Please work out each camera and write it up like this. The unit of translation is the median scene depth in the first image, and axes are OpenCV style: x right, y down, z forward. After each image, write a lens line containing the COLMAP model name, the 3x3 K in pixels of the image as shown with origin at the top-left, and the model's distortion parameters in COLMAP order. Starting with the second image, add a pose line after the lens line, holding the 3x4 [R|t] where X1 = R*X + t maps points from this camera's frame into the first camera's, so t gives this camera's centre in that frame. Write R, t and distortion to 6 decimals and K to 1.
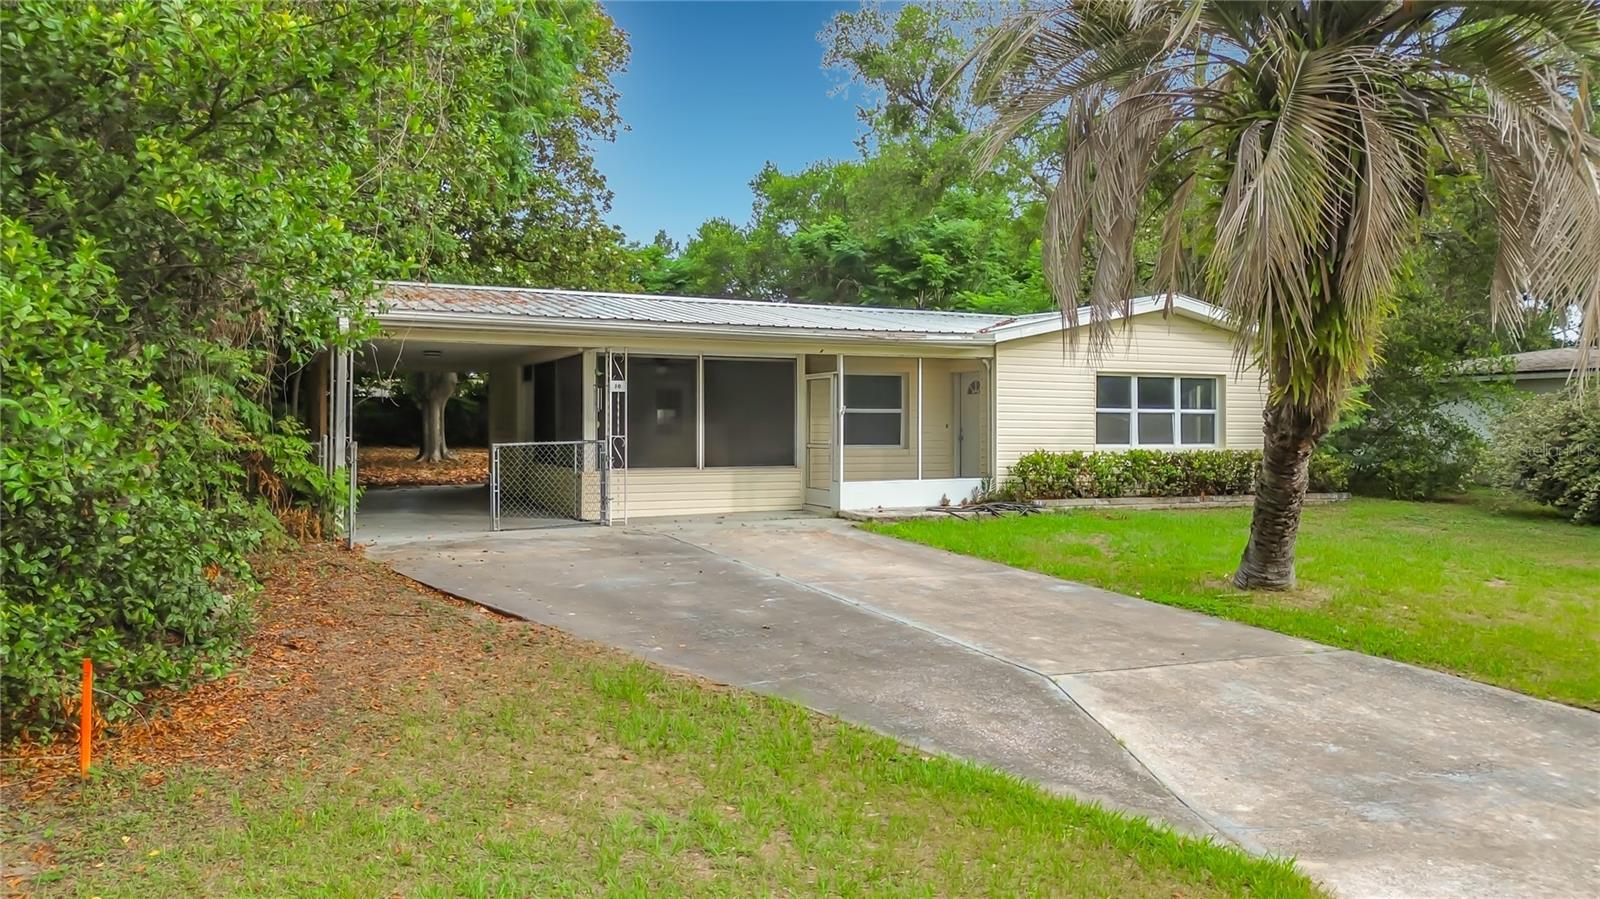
lens RADIAL K [[1169.7, 0, 778.8], [0, 1169.7, 387.7], [0, 0, 1]] dist [0.069193, -0.005160]
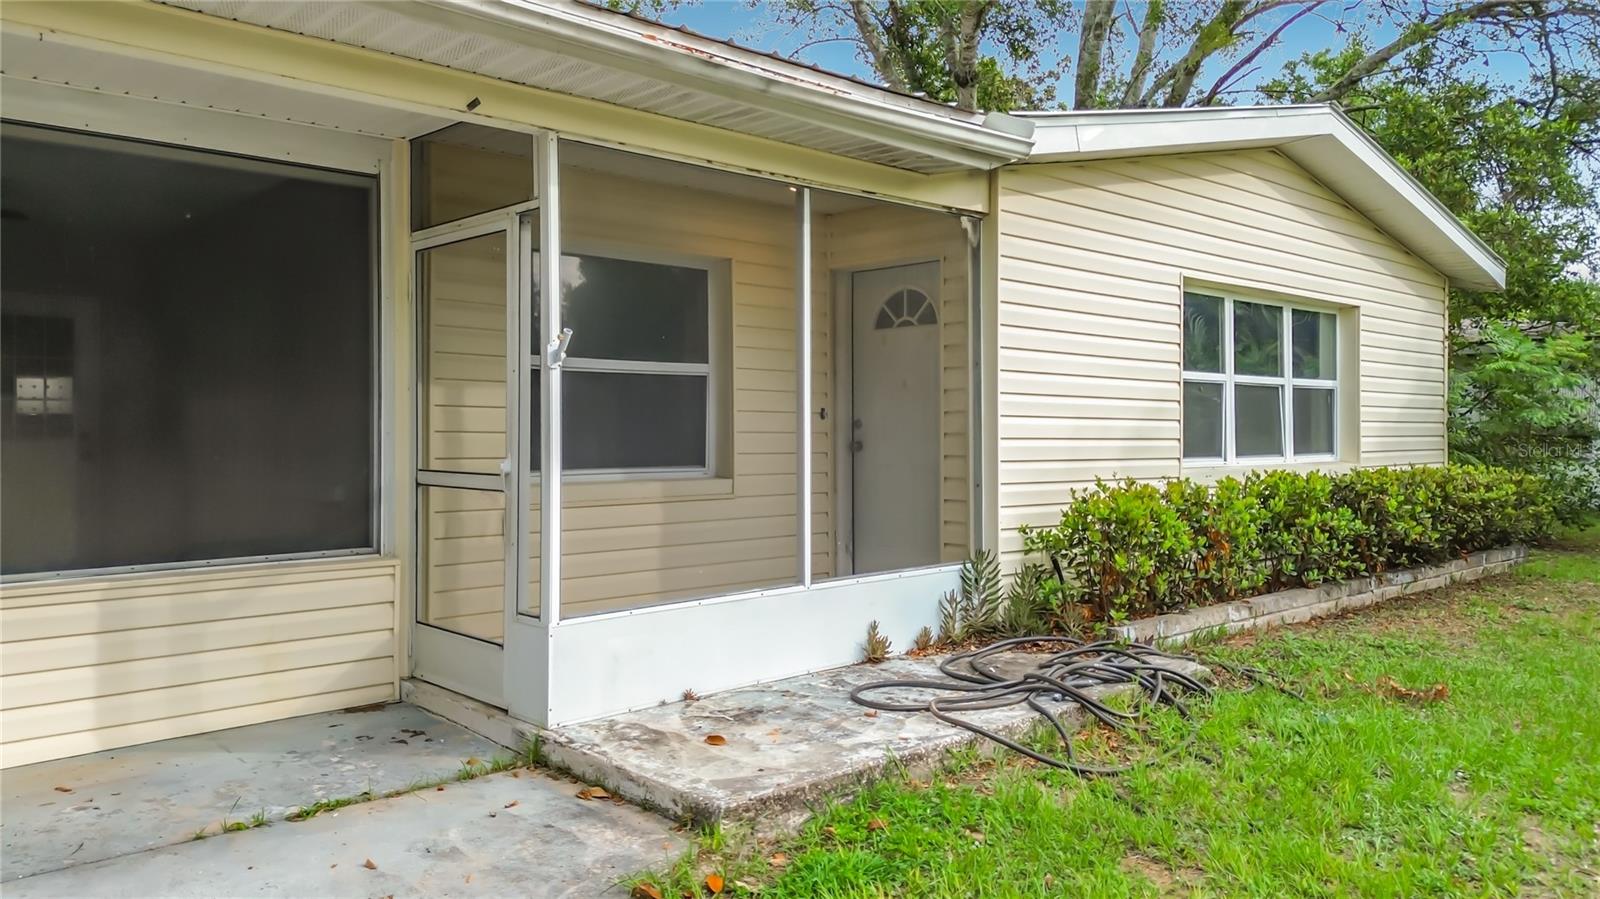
lens RADIAL K [[1169.7, 0, 790.7], [0, 1169.7, 439.5], [0, 0, 1]] dist [0.069193, -0.005160]
pose [[0.951894, -0.003379, 0.306410, 0.021864], [-0.010469, 0.998997, 0.043540, 0.026442], [-0.306250, -0.044653, 0.950903, 0.685355]]
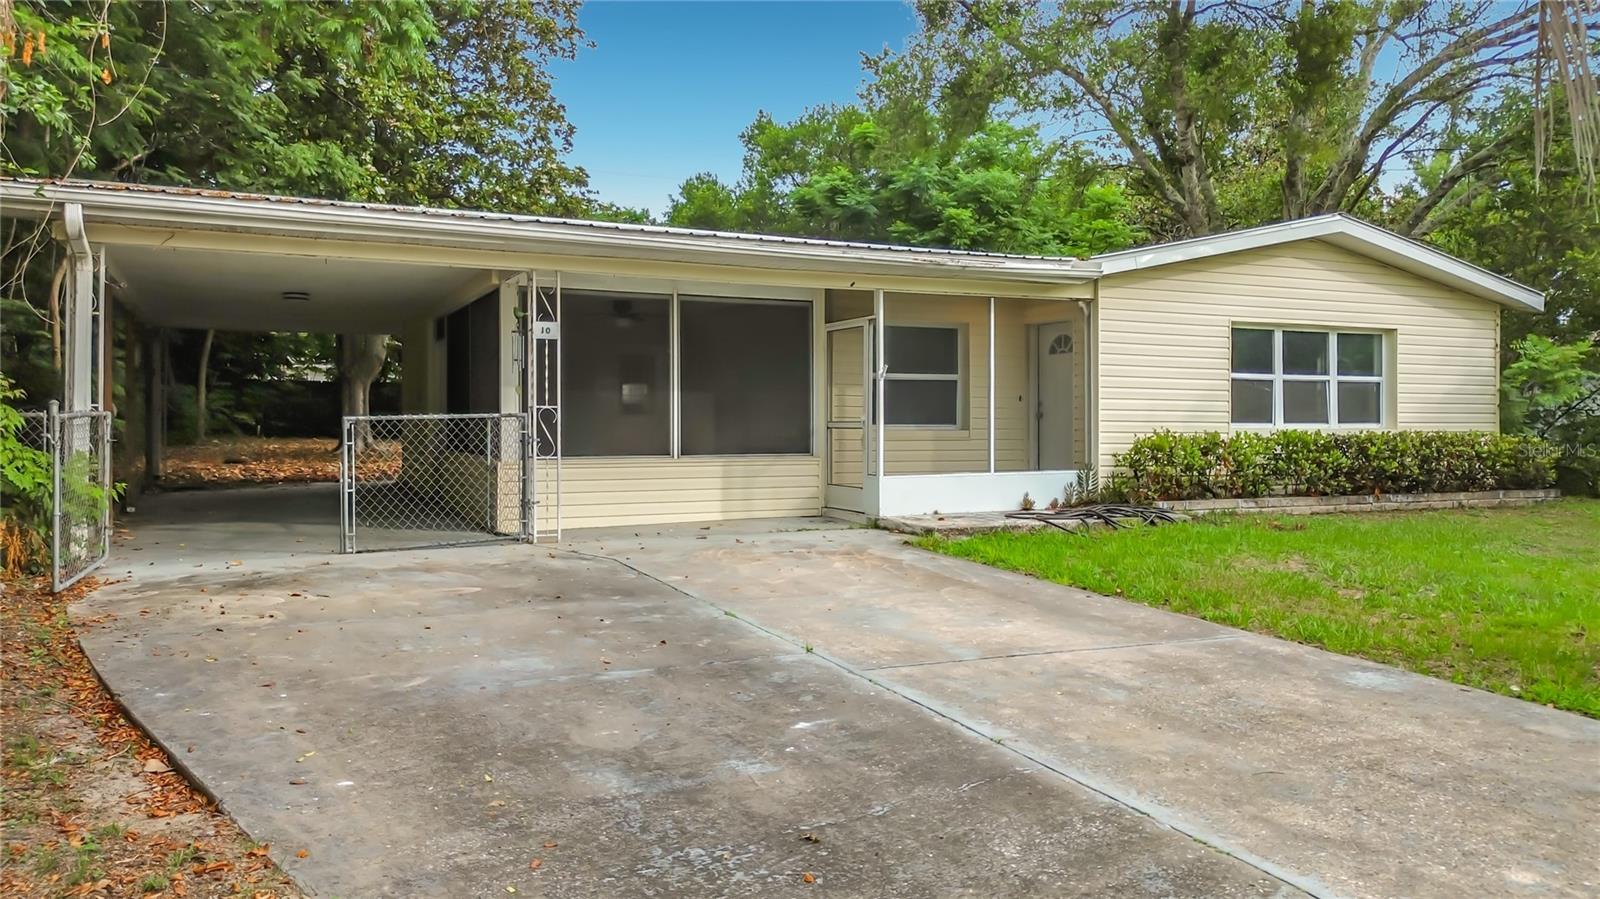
lens RADIAL K [[1169.7, 0, 785.8], [0, 1169.7, 410.6], [0, 0, 1]] dist [0.069193, -0.005160]
pose [[0.999864, -0.001153, 0.016450, -0.012473], [0.000790, 0.999756, 0.022064, 0.025547], [-0.016471, -0.022048, 0.999621, 0.298495]]
